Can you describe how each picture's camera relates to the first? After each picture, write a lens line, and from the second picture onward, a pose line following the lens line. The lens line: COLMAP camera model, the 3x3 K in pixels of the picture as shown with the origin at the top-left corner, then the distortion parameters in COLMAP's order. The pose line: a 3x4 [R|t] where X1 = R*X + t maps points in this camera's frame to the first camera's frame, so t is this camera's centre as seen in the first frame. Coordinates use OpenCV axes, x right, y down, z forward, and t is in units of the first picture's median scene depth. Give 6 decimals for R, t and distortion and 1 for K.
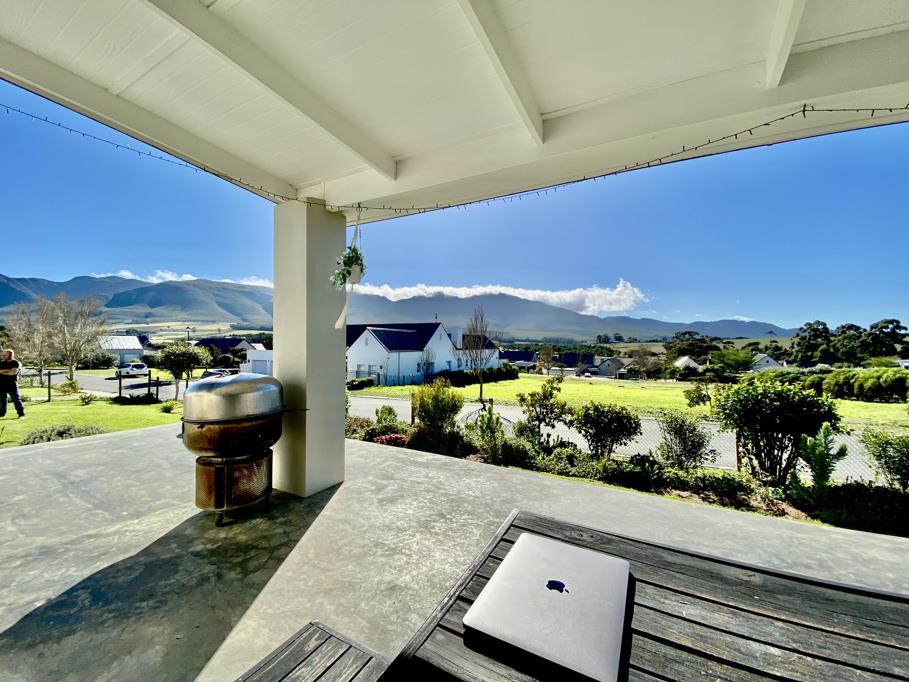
lens RADIAL K [[371.4, 0, 455.4], [0, 371.4, 343.6], [0, 0, 1]] dist [-0.004151, -0.005041]
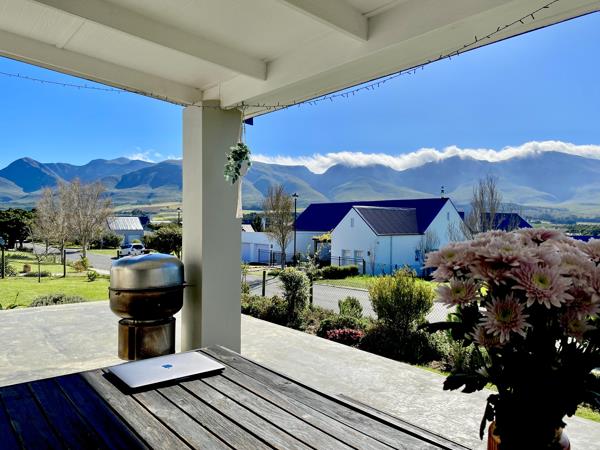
lens RADIAL K [[473.3, 0, 302.0], [0, 473.3, 226.3], [0, 0, 1]] dist [0.034575, 0.033169]
pose [[0.923148, 0.003114, -0.384431, 0.158111], [-0.001323, 0.999987, 0.004925, -0.005707], [0.384442, -0.004038, 0.923140, -0.084390]]
